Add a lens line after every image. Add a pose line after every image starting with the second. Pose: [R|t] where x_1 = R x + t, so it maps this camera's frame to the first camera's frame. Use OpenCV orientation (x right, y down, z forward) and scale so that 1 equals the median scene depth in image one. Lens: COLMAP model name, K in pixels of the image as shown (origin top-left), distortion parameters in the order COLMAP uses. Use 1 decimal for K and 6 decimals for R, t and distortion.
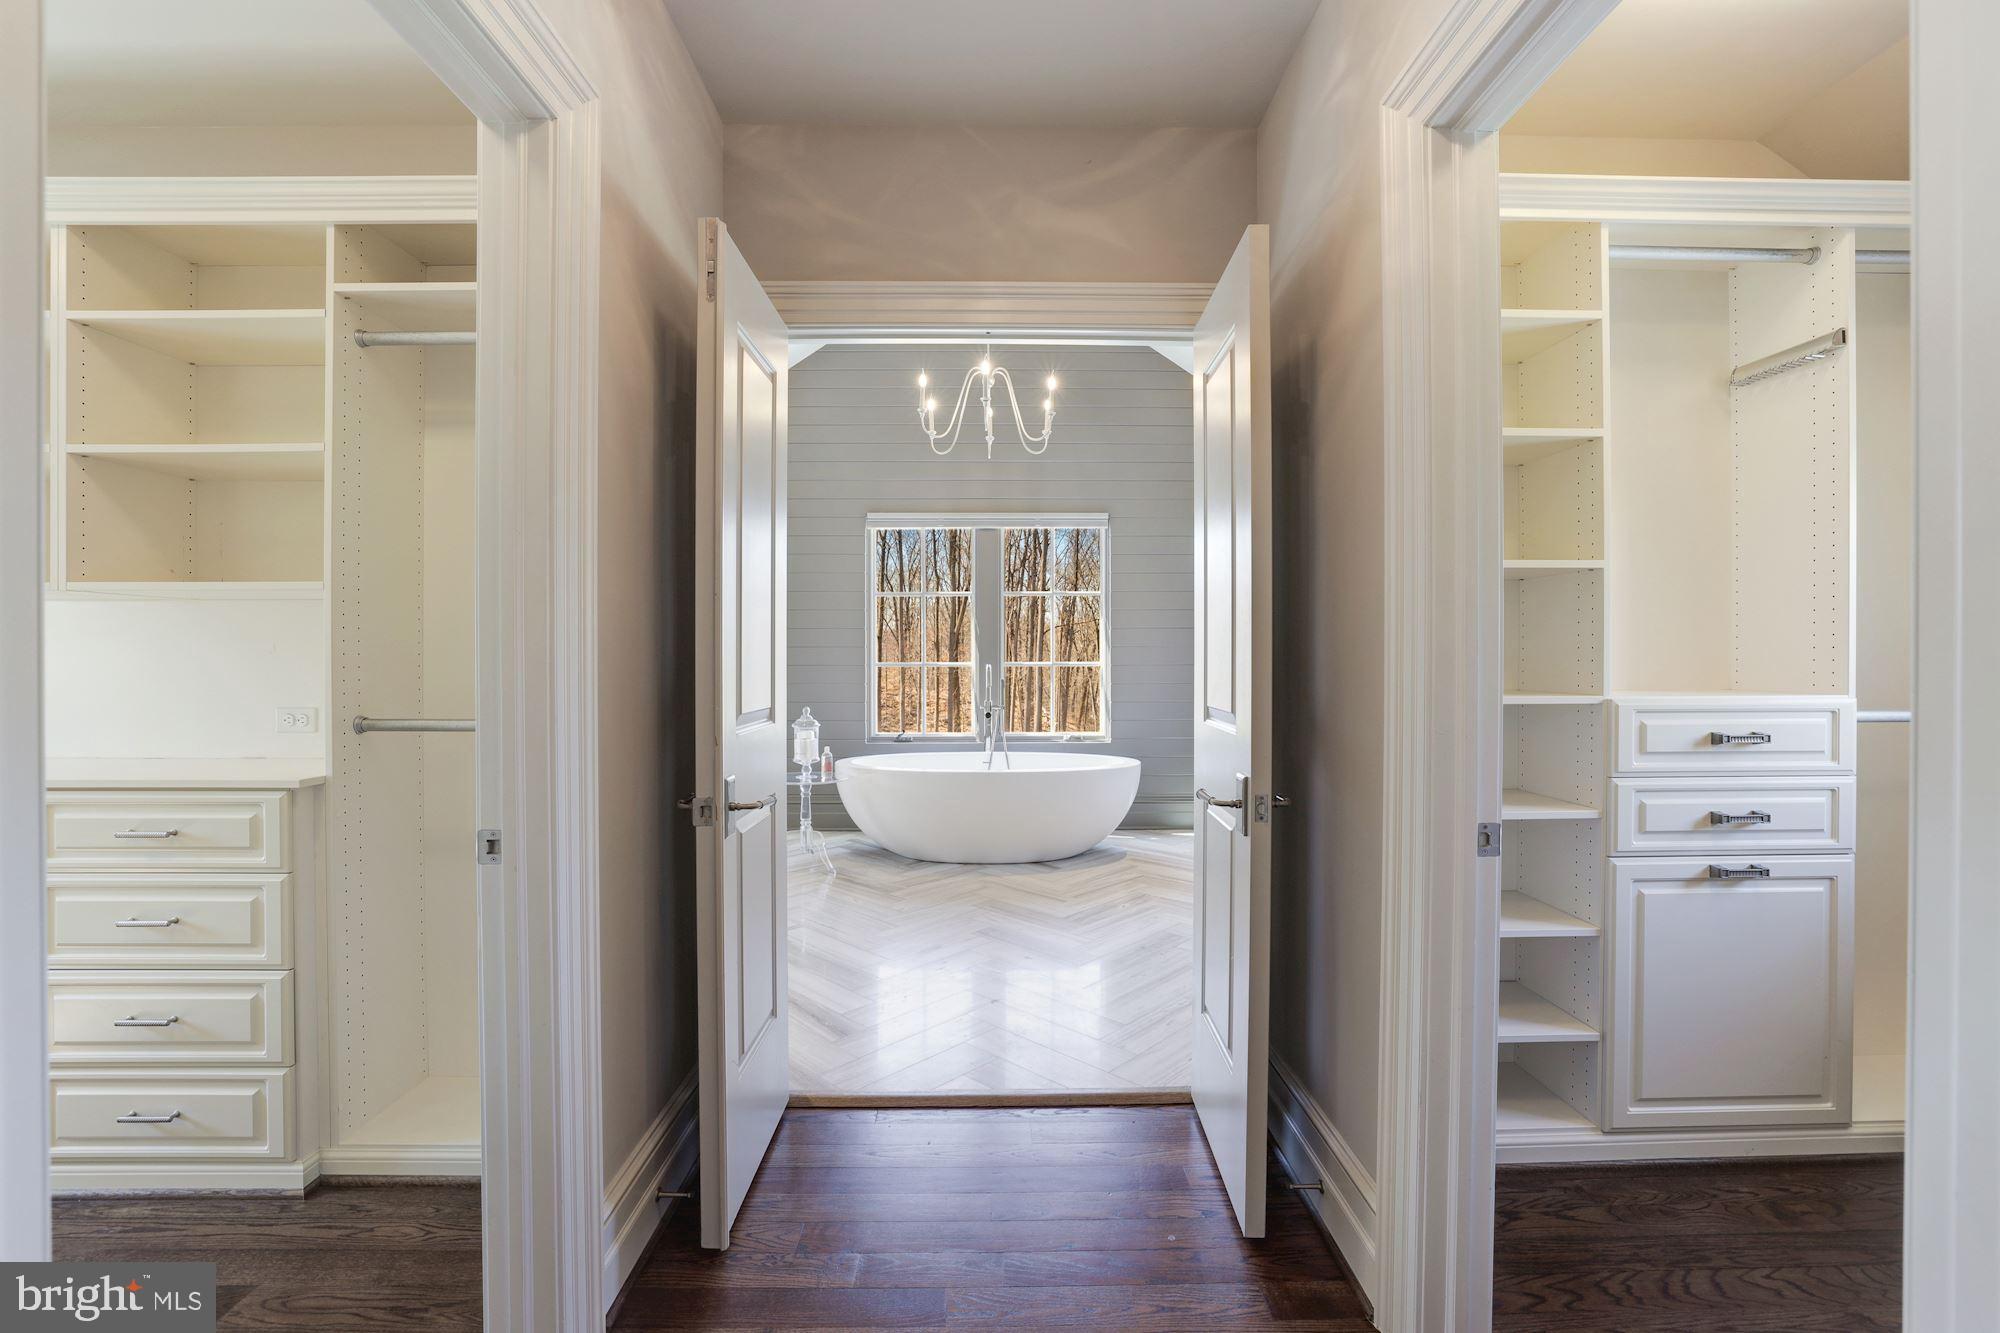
lens RADIAL K [[869.6, 0, 996.7], [0, 869.6, 661.3], [0, 0, 1]] dist [-0.011282, -0.000019]
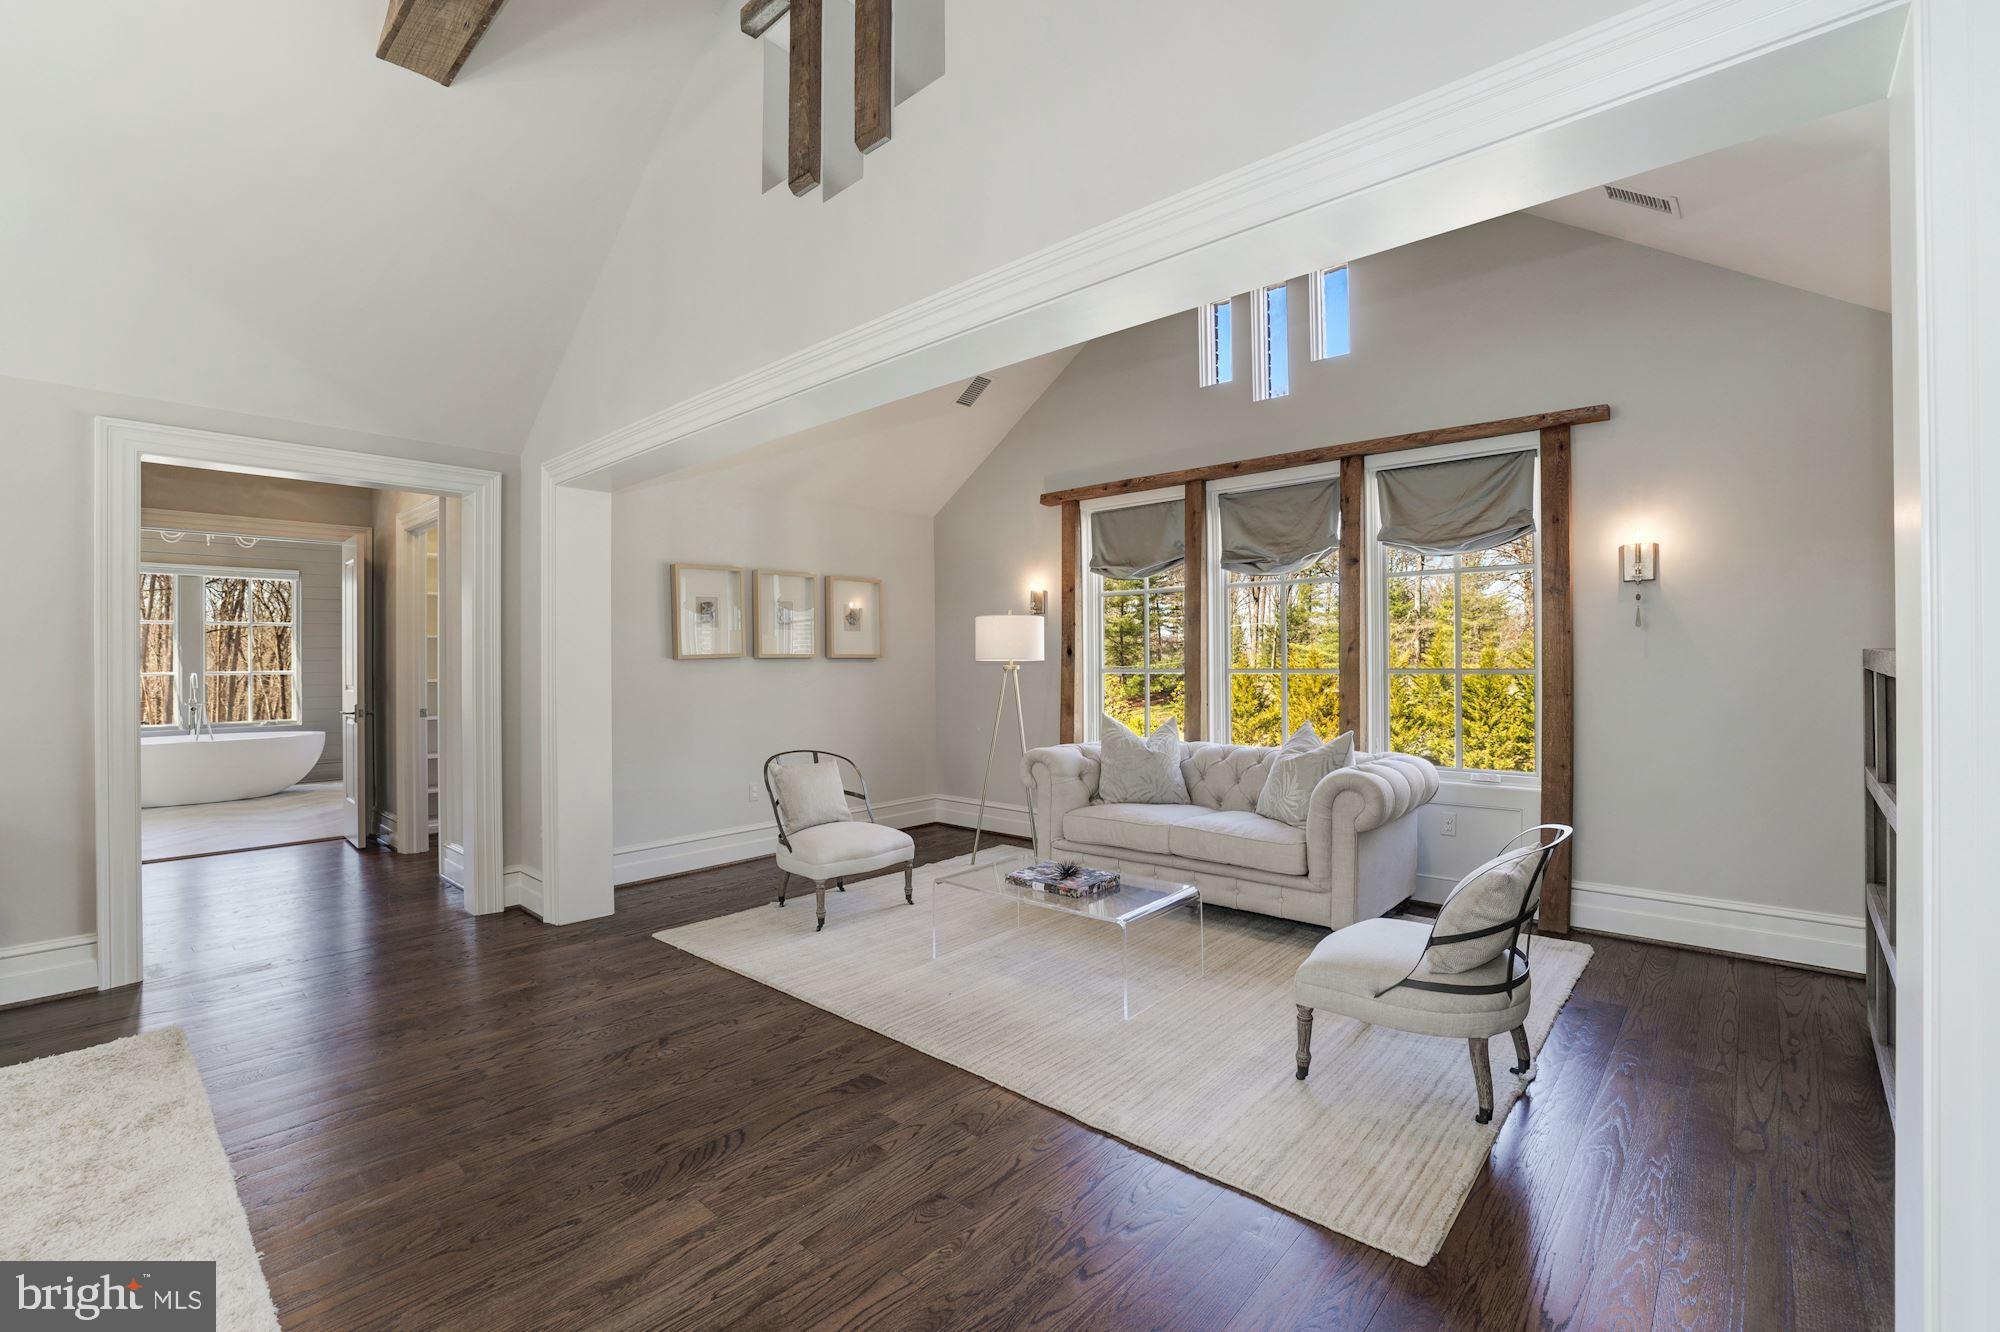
lens RADIAL K [[869.6, 0, 1007.4], [0, 869.6, 665.8], [0, 0, 1]] dist [-0.011282, -0.000019]
pose [[0.683195, -0.002358, 0.730232, -0.128465], [0.006957, 0.999970, -0.003281, 0.005877], [-0.730203, 0.007322, 0.683191, -0.941422]]
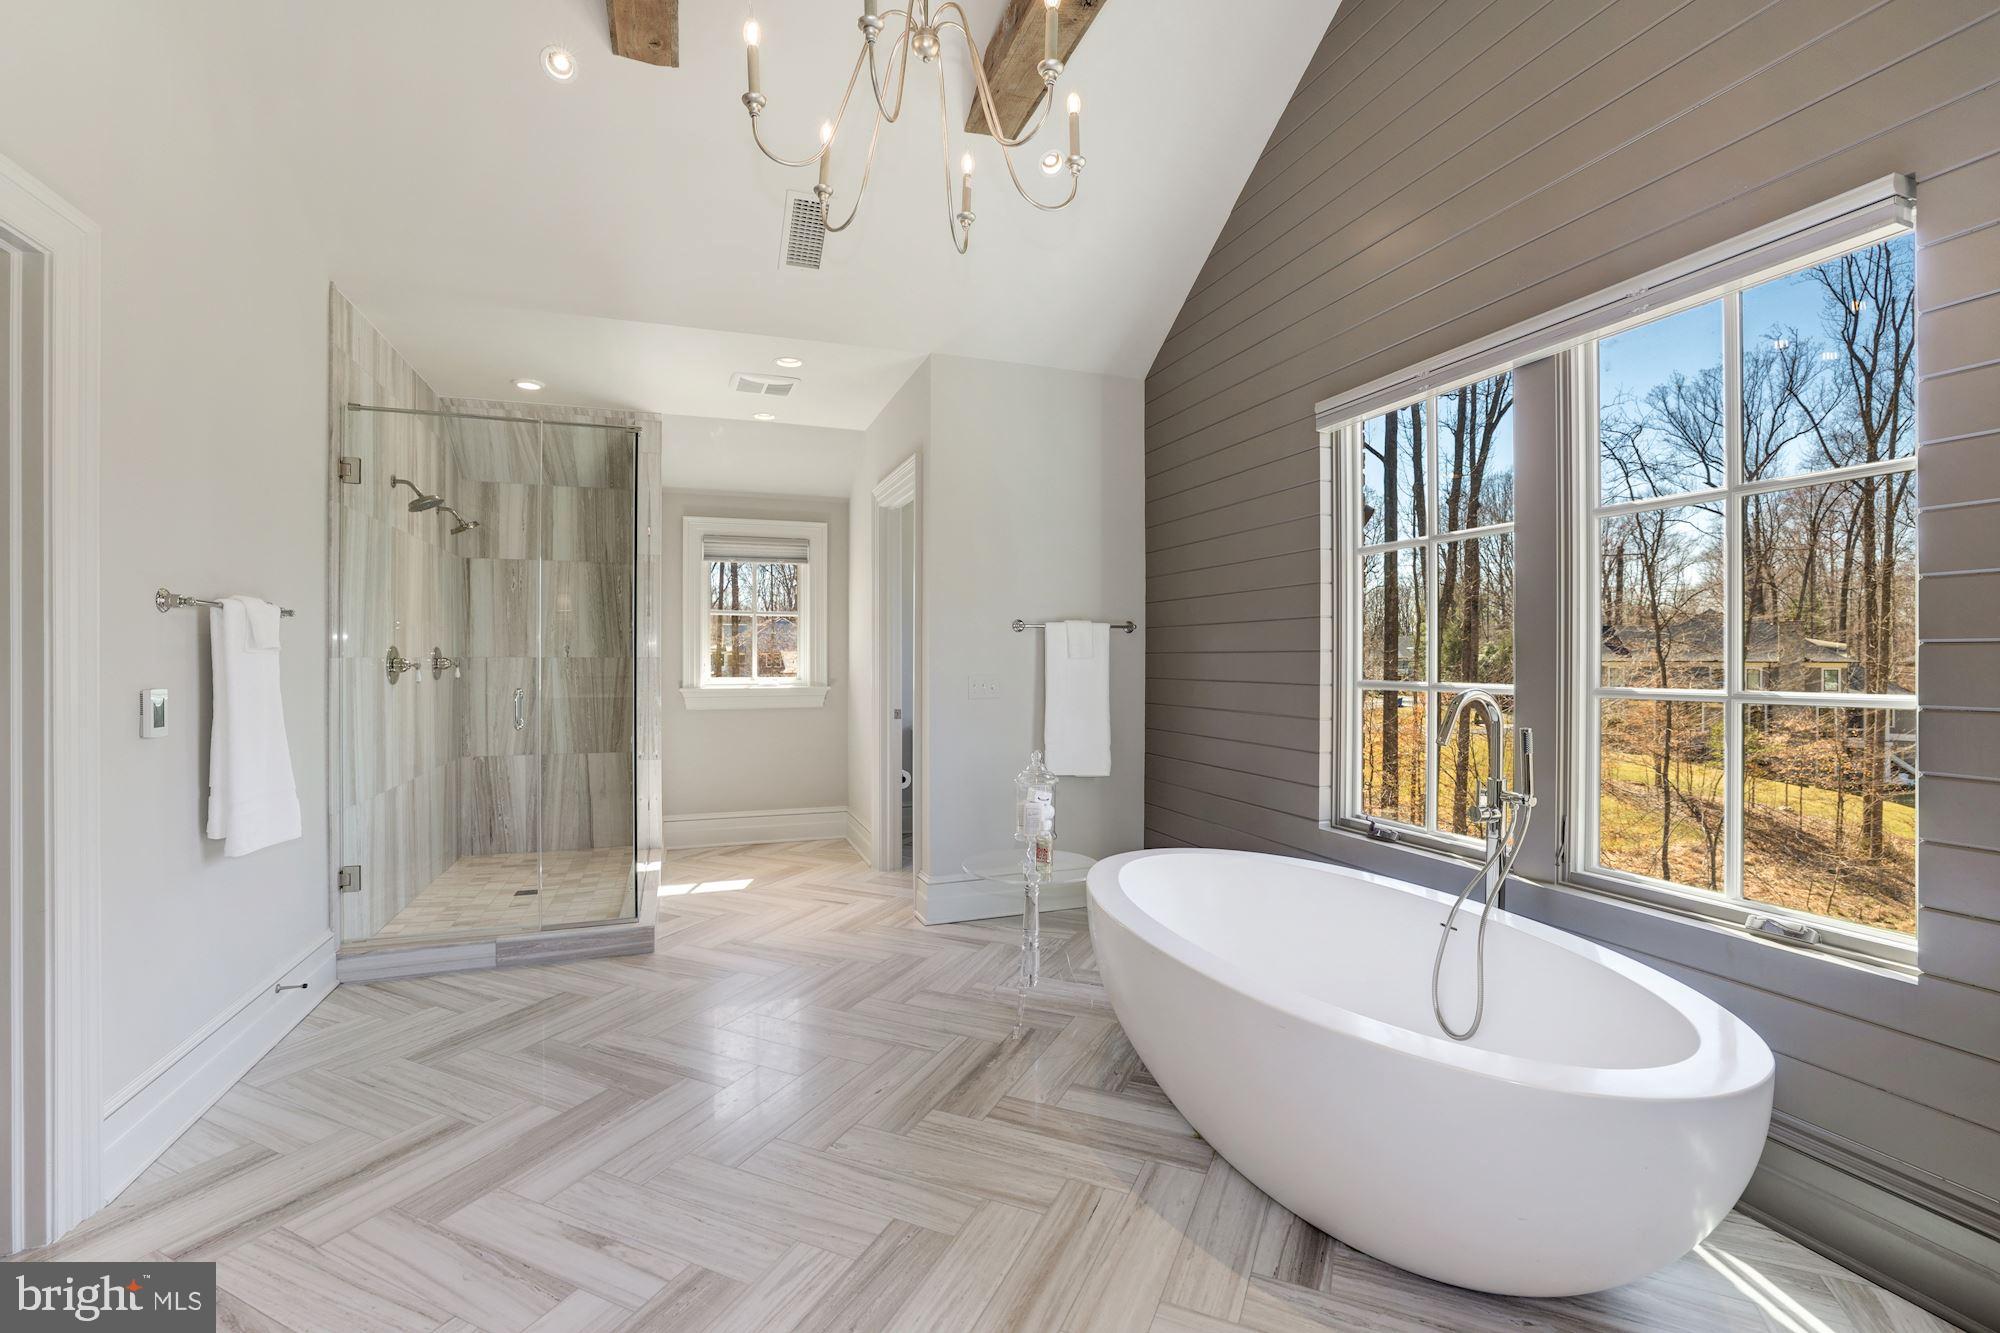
lens RADIAL K [[869.6, 0, 1002.6], [0, 869.6, 655.2], [0, 0, 1]] dist [-0.011282, -0.000019]
pose [[0.331320, -0.004665, -0.943507, 0.295301], [-0.005817, 0.999959, -0.006987, -0.008477], [0.943501, 0.007804, 0.331279, 0.634347]]
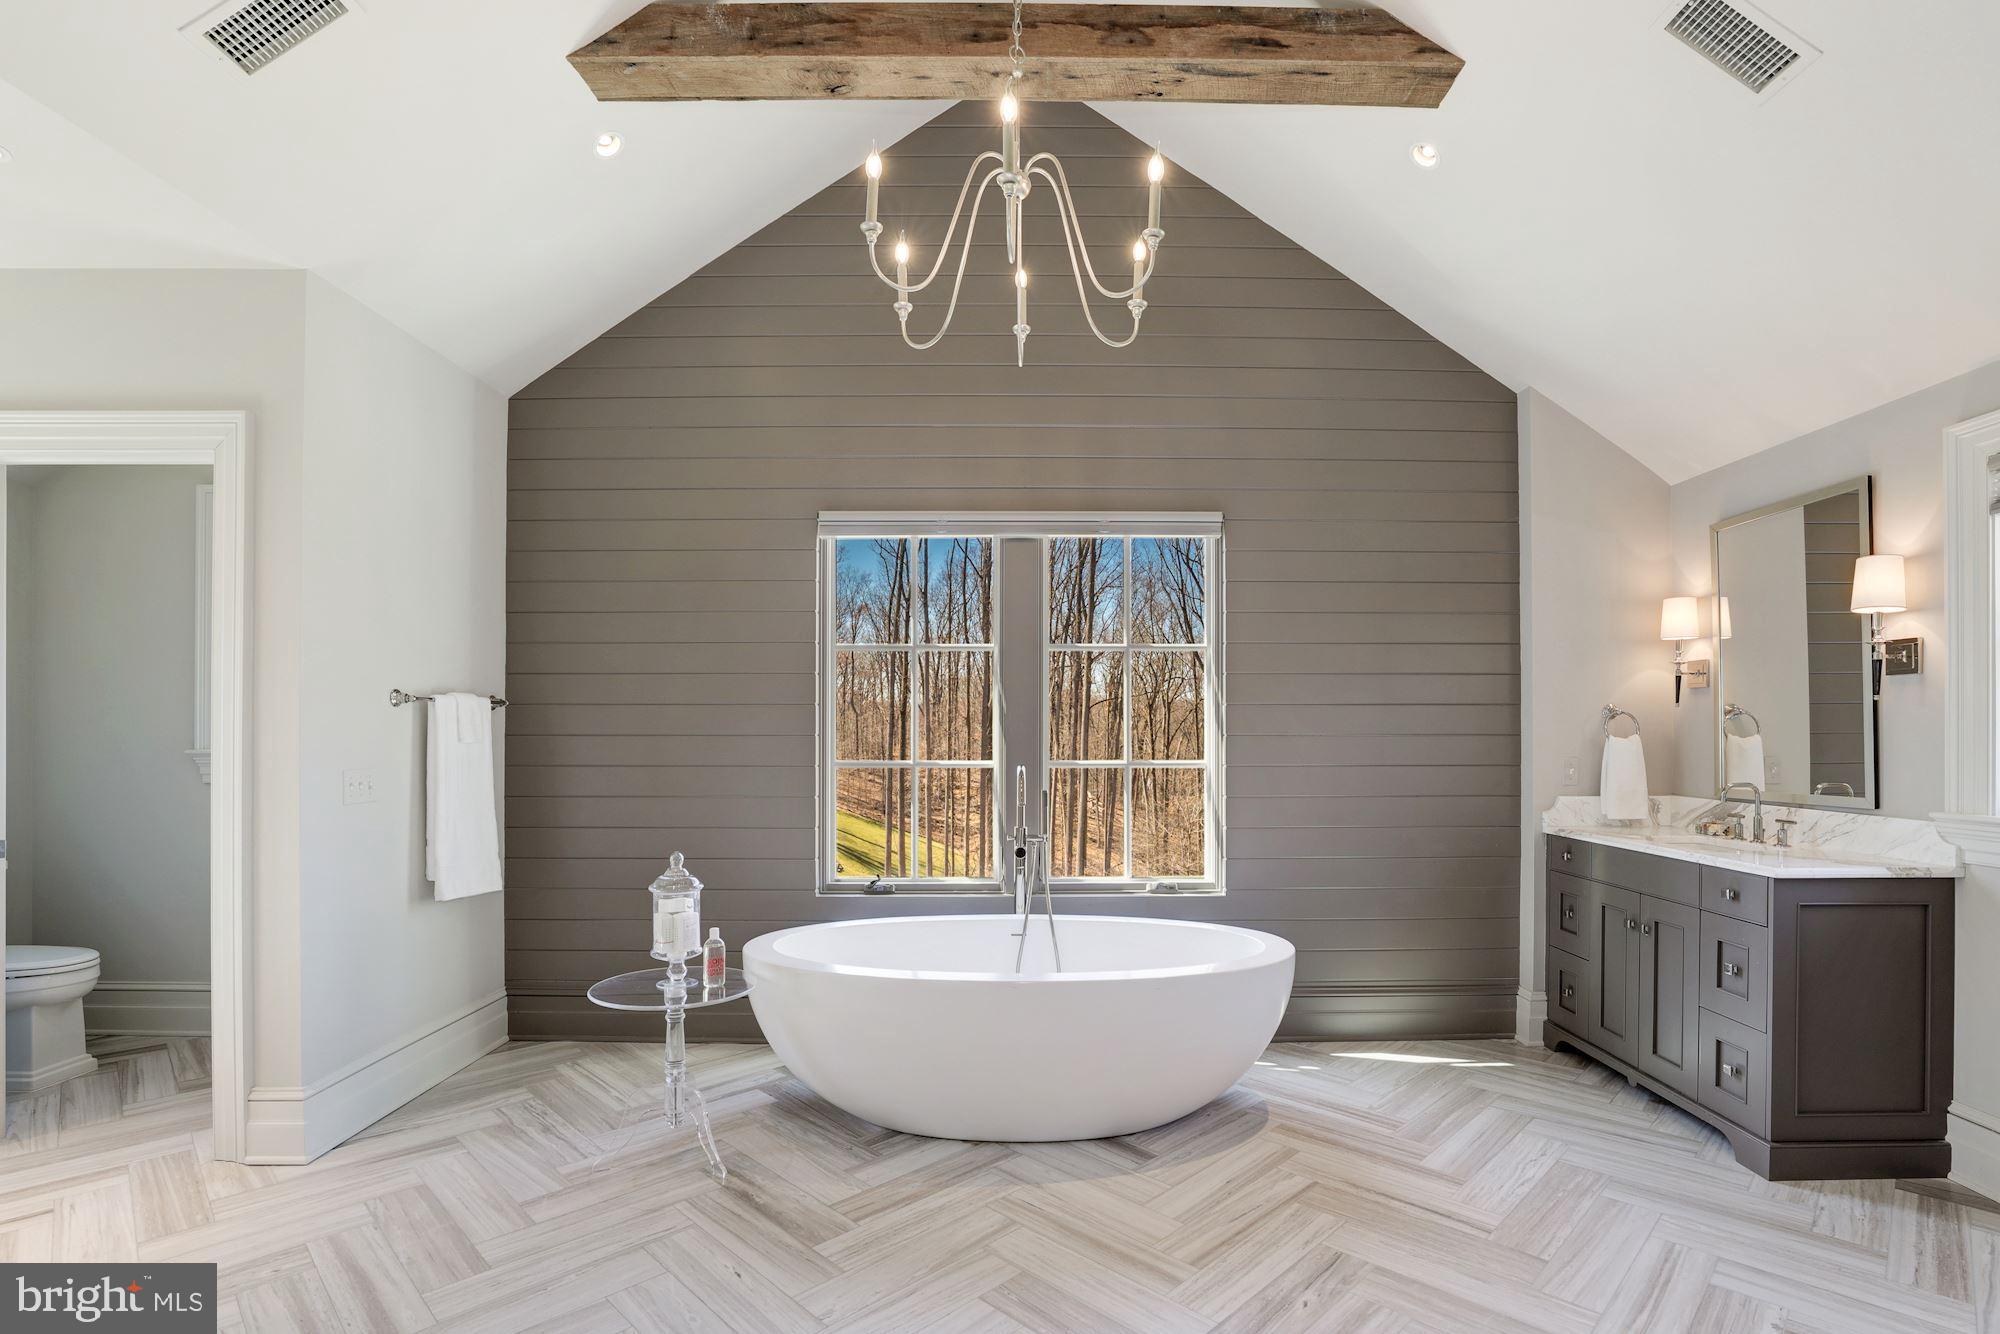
lens RADIAL K [[957.5, 0, 1023.3], [0, 957.5, 732.4], [0, 0, 1]] dist [-0.018399, 0.000775]
pose [[0.999912, 0.001397, -0.013216, 0.000578], [-0.001481, 0.999979, -0.006310, -0.014255], [0.013207, 0.006329, 0.999893, 0.342061]]
